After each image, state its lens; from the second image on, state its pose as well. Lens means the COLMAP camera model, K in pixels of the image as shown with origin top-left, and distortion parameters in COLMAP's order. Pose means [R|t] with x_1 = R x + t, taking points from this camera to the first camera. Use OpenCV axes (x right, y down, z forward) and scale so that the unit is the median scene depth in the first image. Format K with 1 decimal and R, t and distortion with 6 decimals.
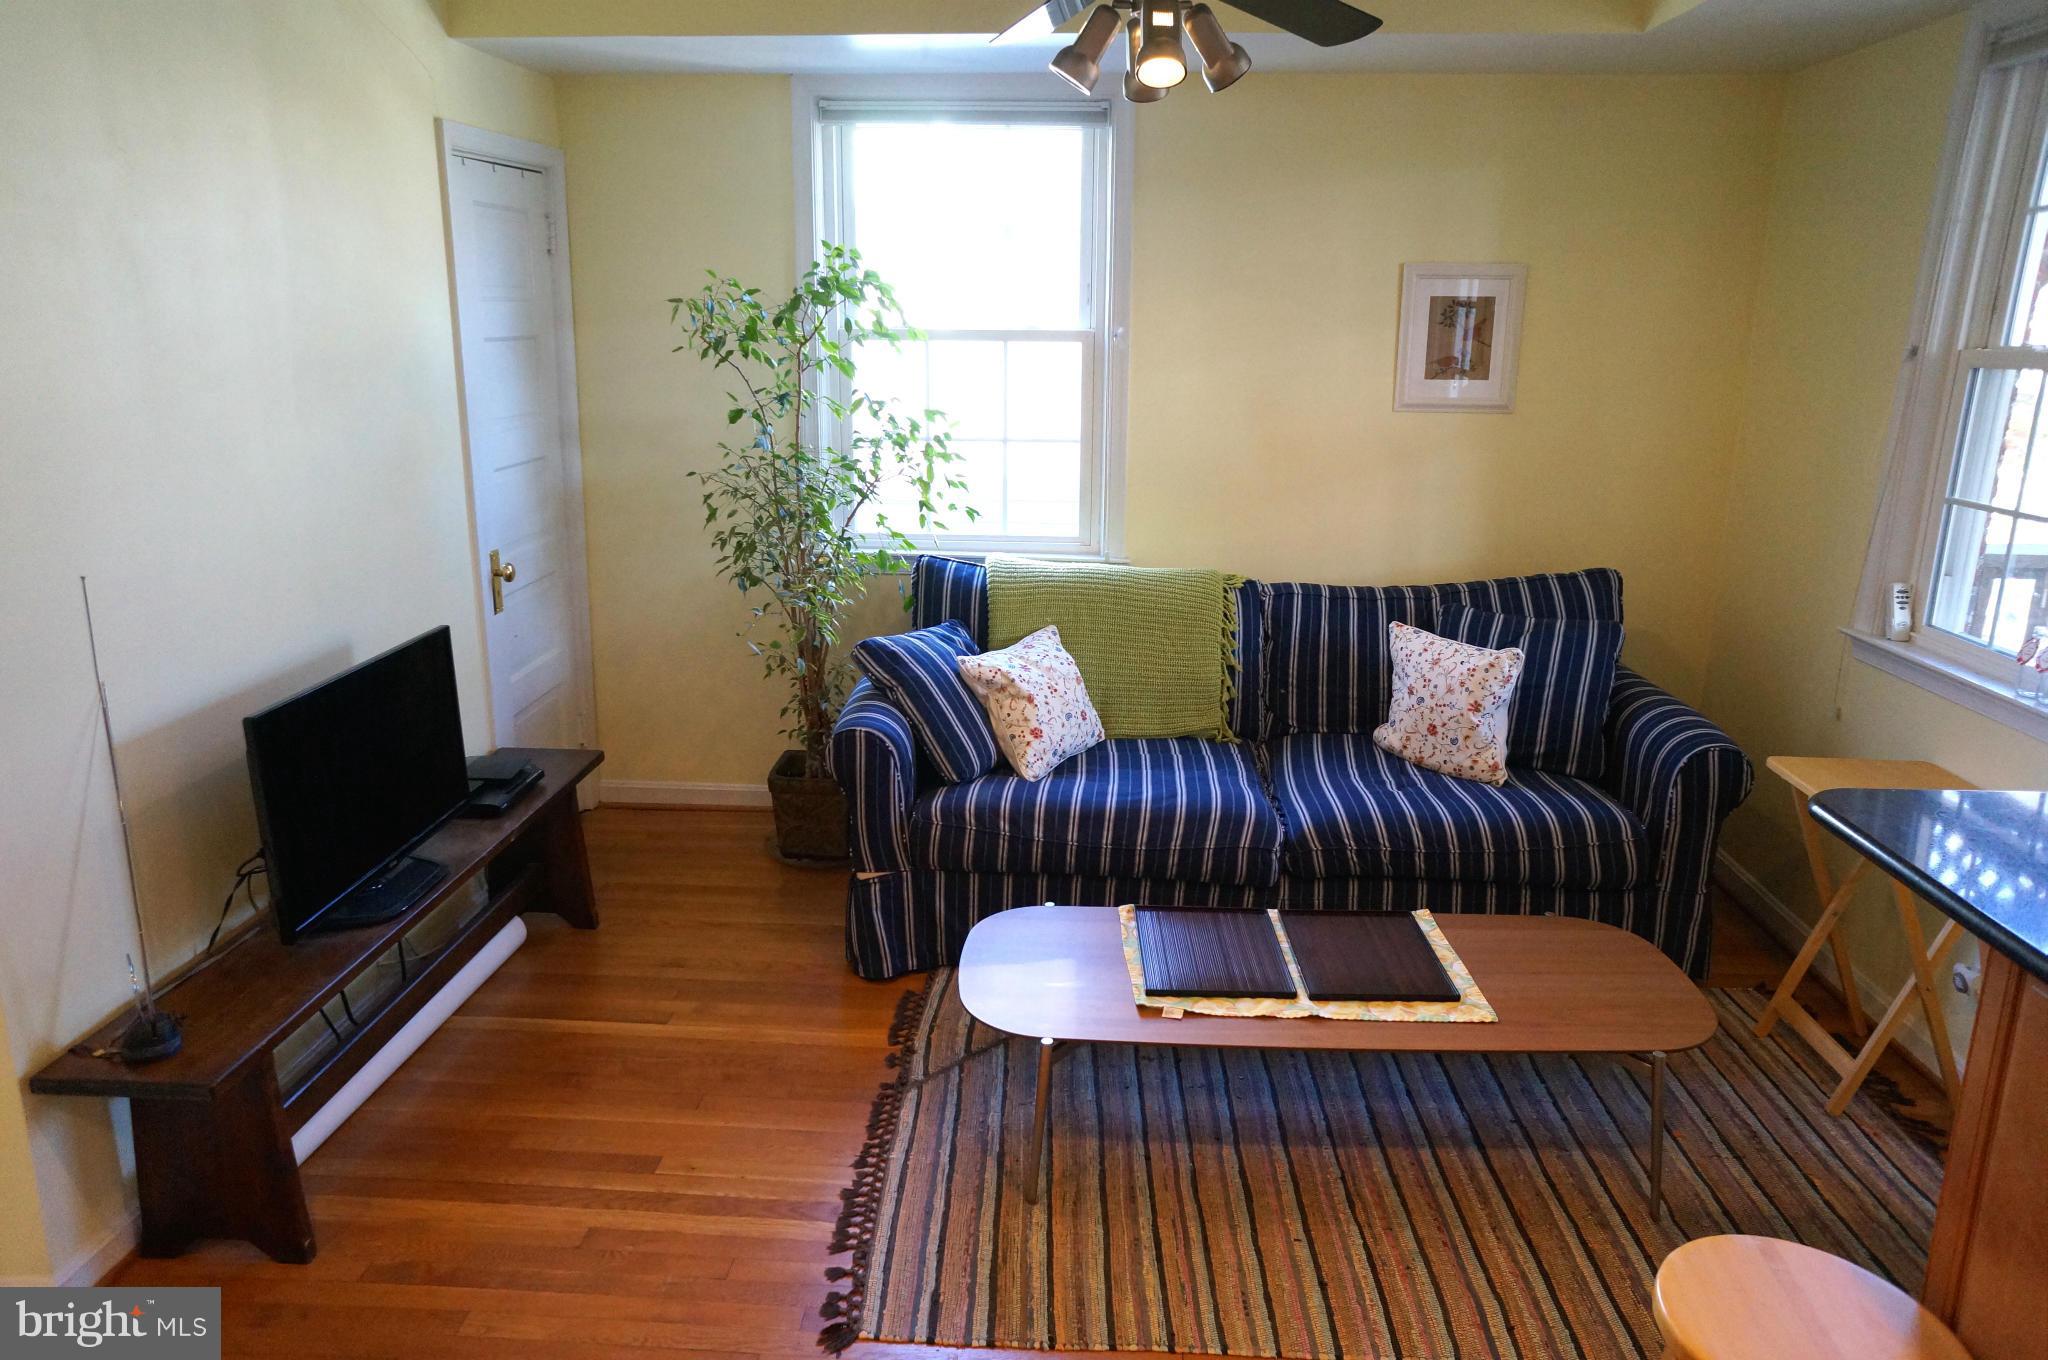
lens RADIAL K [[1376.9, 0, 1016.9], [0, 1376.9, 680.1], [0, 0, 1]] dist [-0.074843, 0.095887]
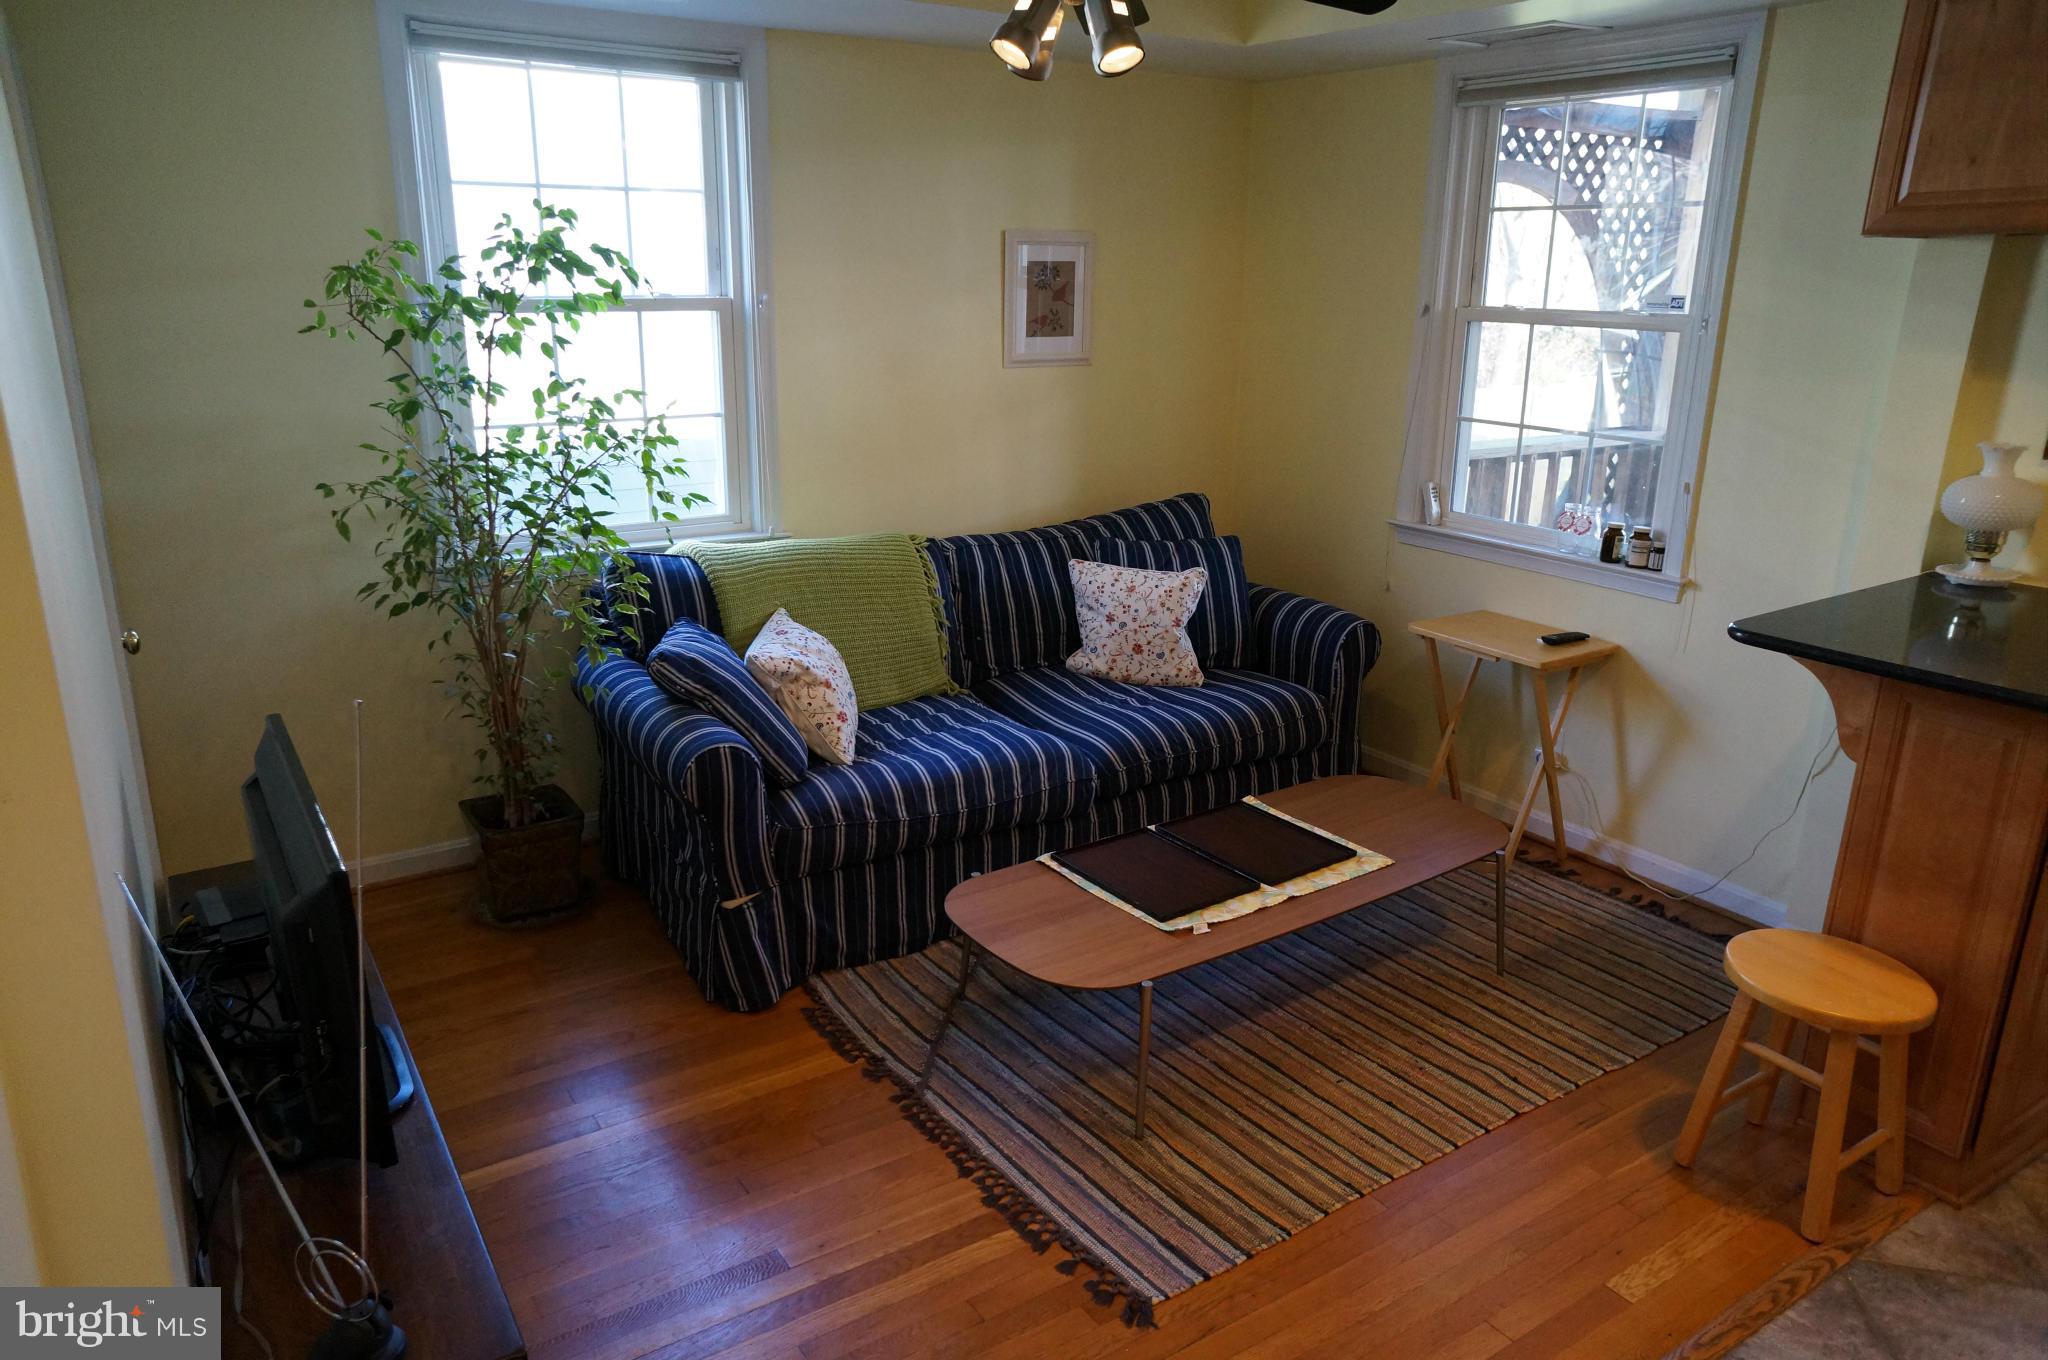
lens RADIAL K [[1376.9, 0, 1016.9], [0, 1376.9, 680.1], [0, 0, 1]] dist [-0.074843, 0.095887]
pose [[0.795194, -0.173310, 0.581059, -0.444416], [0.151459, 0.984678, 0.086420, -0.052220], [-0.587134, 0.019286, 0.809260, 0.138648]]
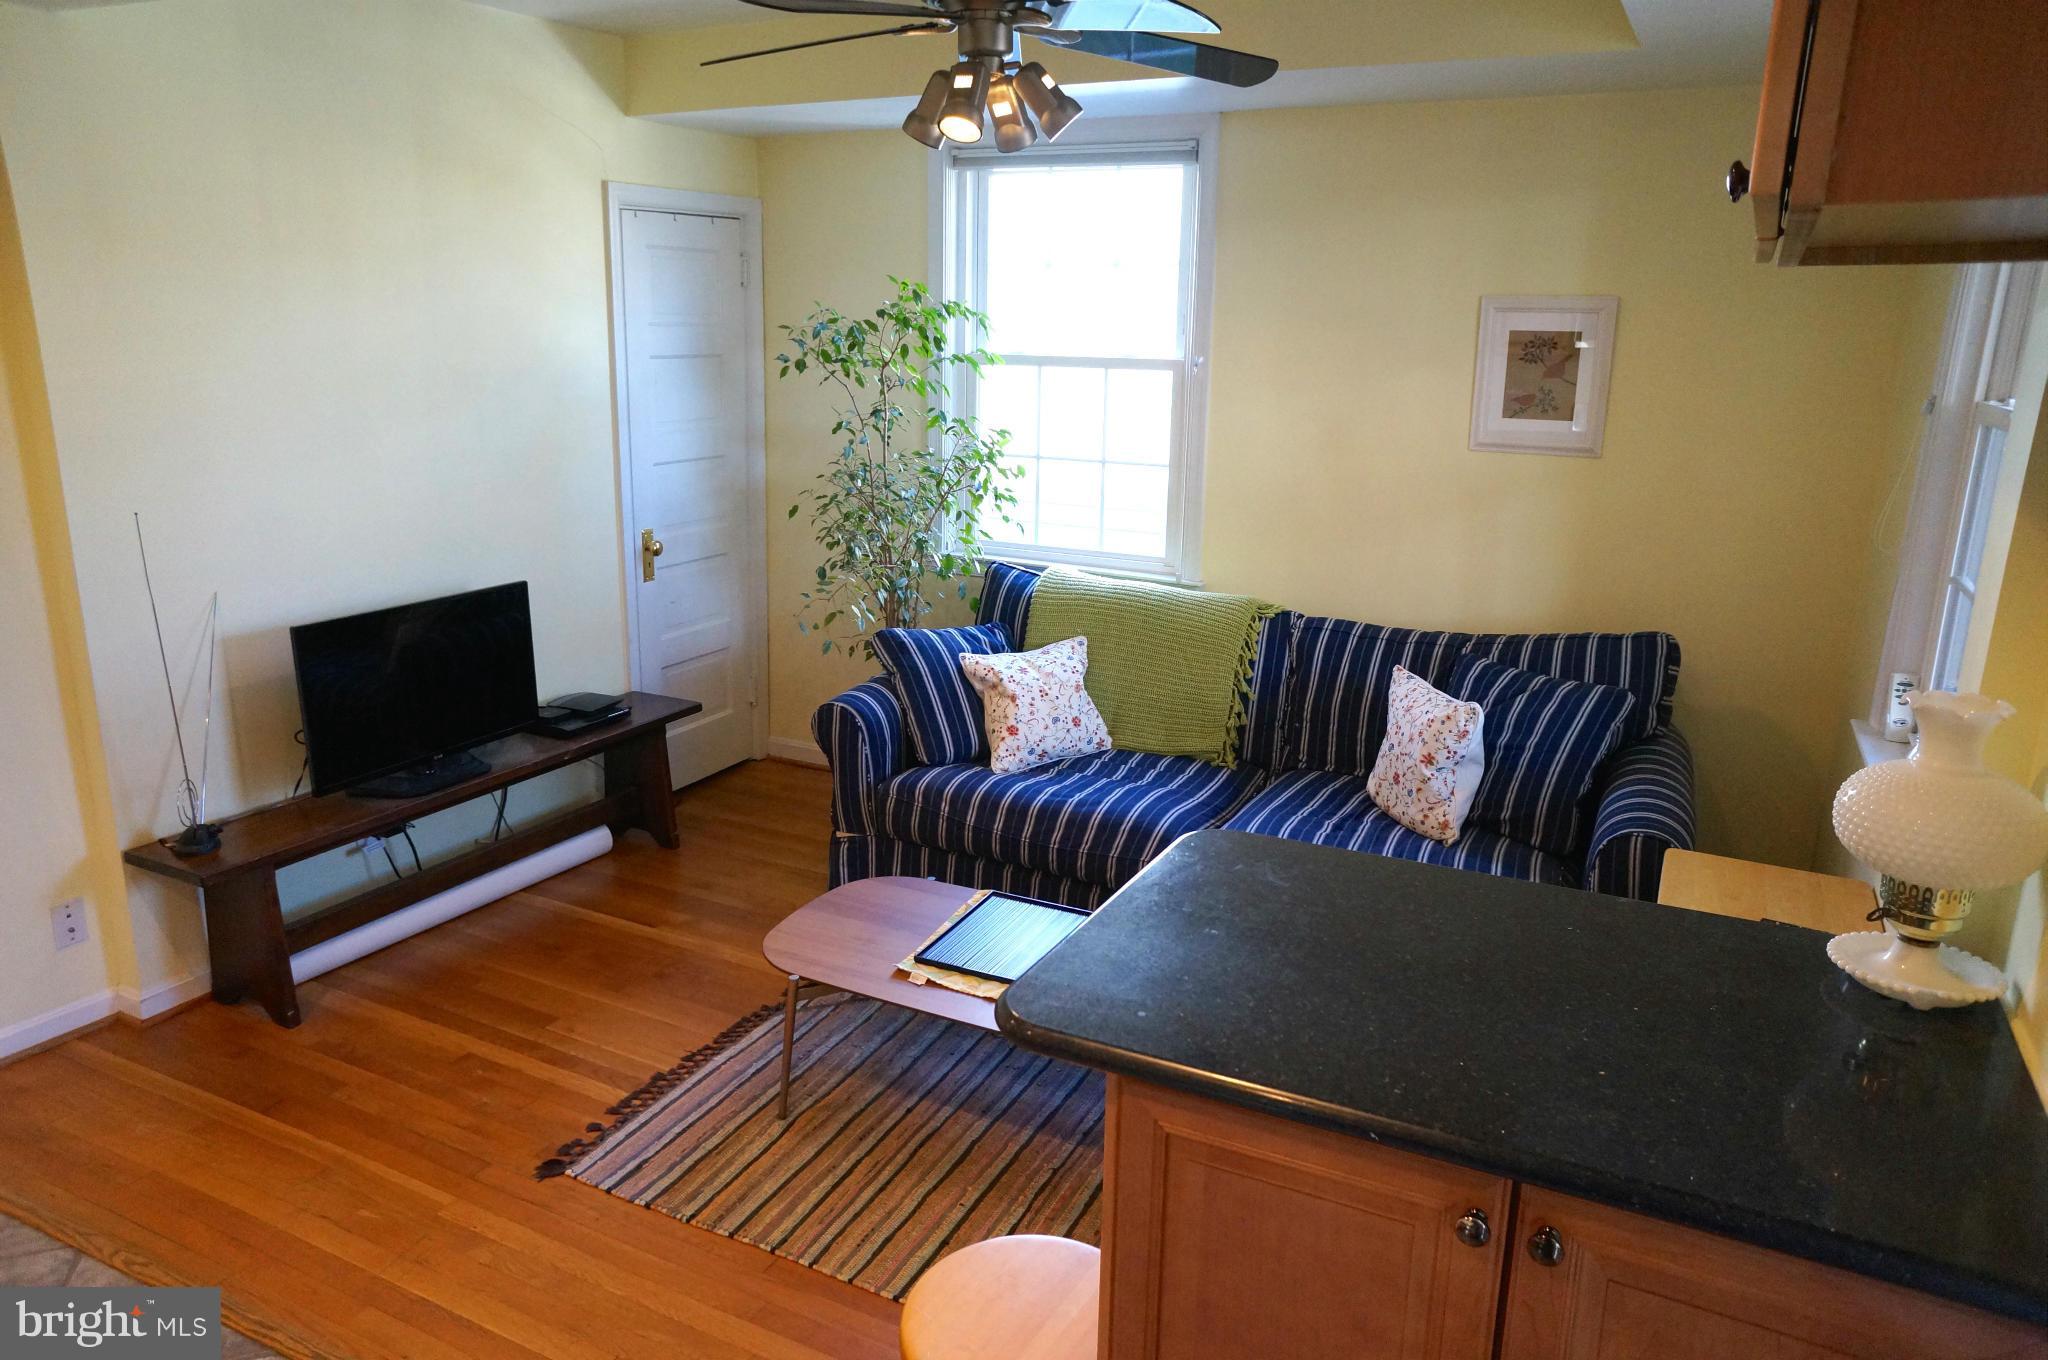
lens RADIAL K [[1376.9, 0, 1016.9], [0, 1376.9, 680.1], [0, 0, 1]] dist [-0.074843, 0.095887]
pose [[0.915317, 0.109180, -0.387652, 0.427615], [-0.115005, 0.993331, 0.008219, -0.009831], [0.385964, 0.037059, 0.921769, 0.005685]]
